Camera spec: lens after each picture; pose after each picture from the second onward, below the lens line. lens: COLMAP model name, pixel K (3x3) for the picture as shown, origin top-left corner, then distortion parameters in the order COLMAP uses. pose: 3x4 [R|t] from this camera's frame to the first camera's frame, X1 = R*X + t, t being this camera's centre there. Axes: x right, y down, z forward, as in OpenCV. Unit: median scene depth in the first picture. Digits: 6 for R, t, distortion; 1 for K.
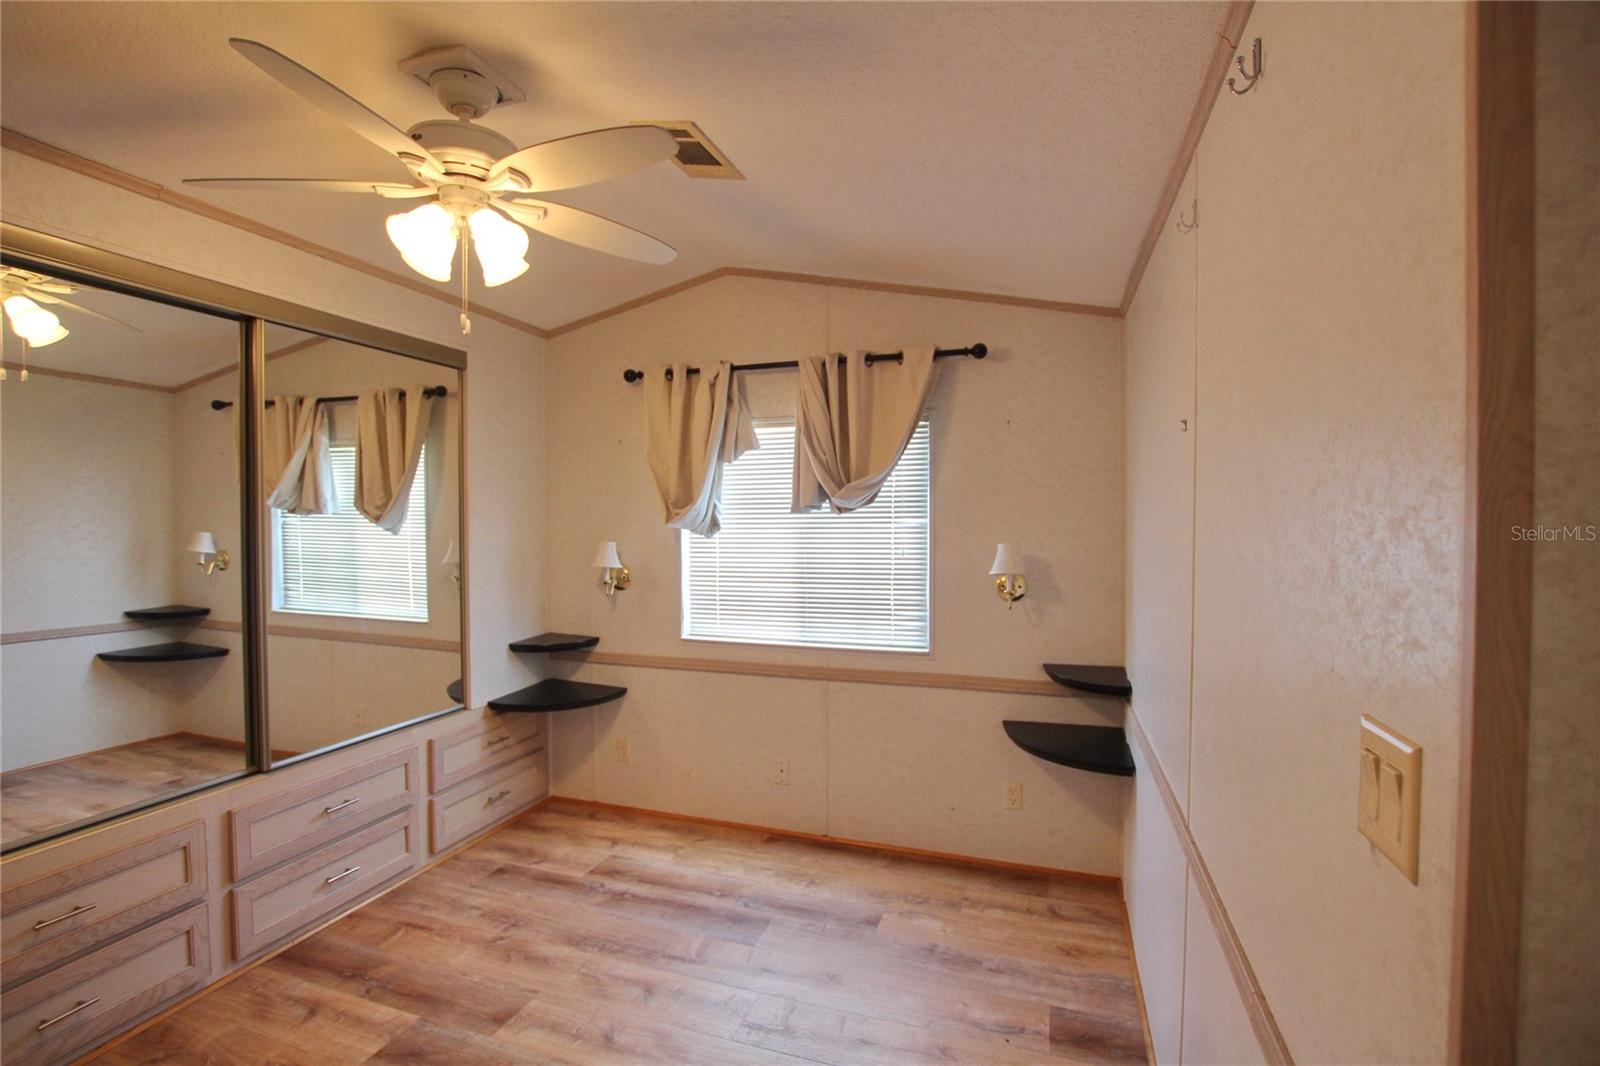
lens RADIAL K [[742.1, 0, 790.8], [0, 742.1, 531.8], [0, 0, 1]] dist [-0.037618, 0.005733]
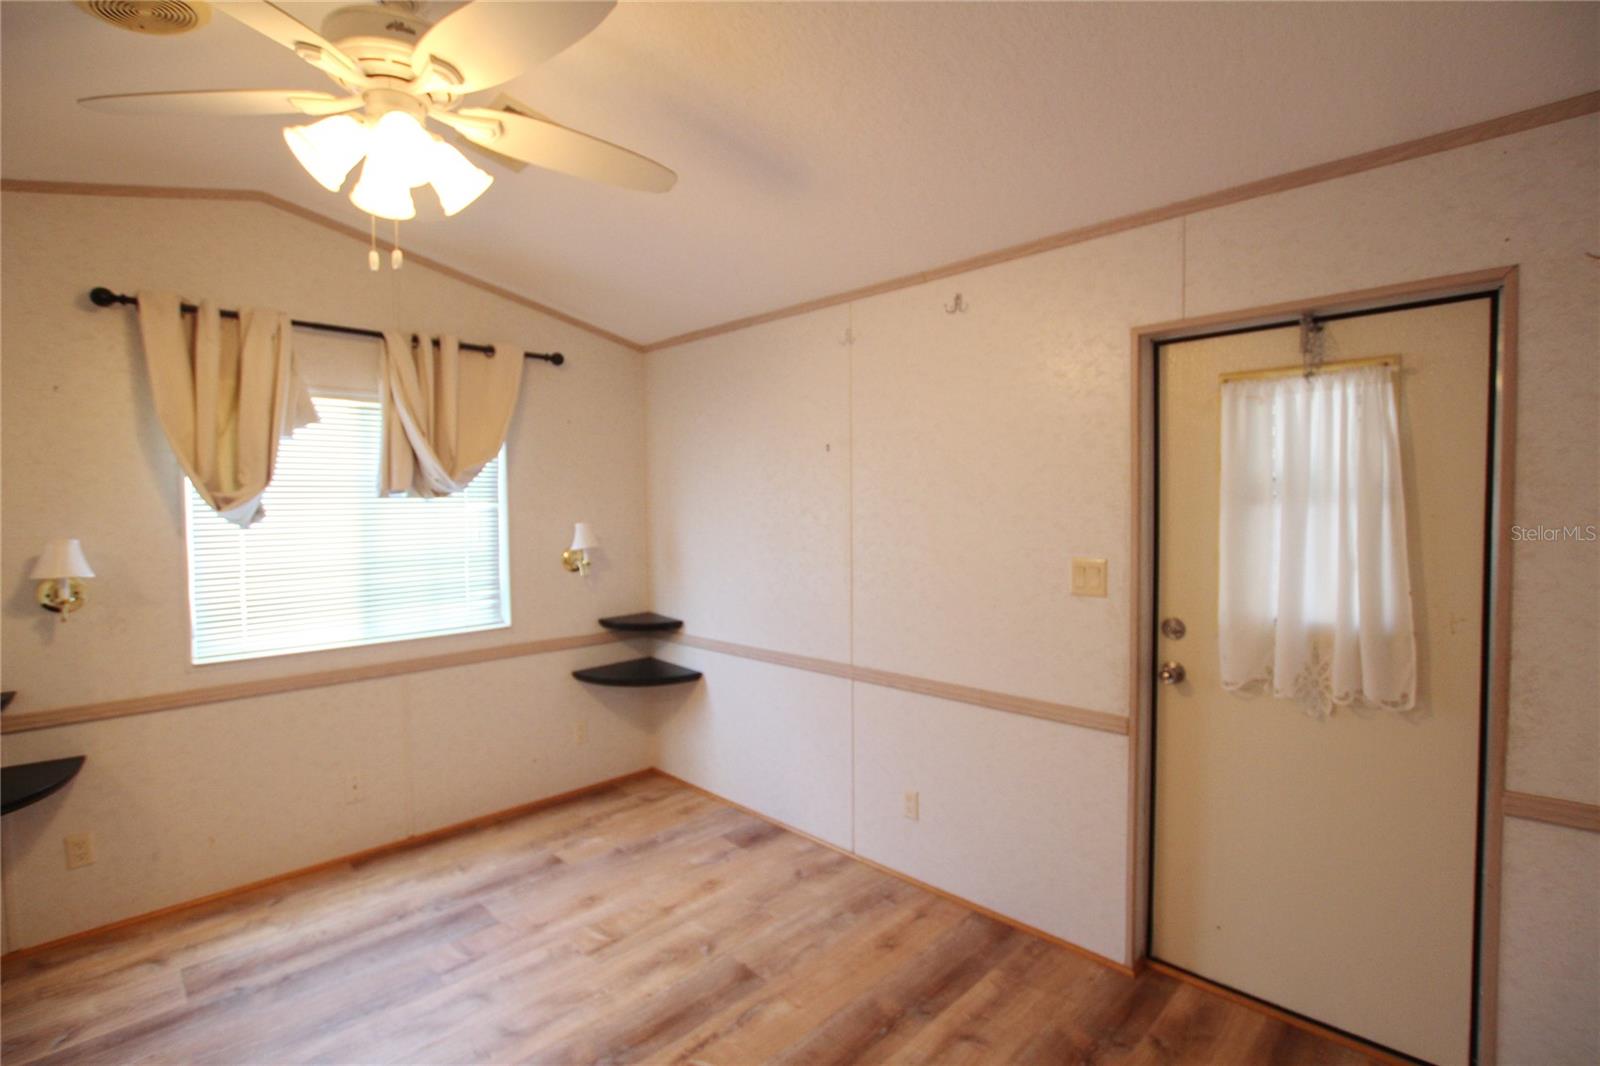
lens RADIAL K [[742.1, 0, 790.8], [0, 742.1, 531.8], [0, 0, 1]] dist [-0.037618, 0.005733]
pose [[0.436964, -0.034317, 0.898824, -0.619004], [0.024629, 0.999354, 0.026182, 0.006363], [-0.899142, 0.010697, 0.437527, 0.154680]]
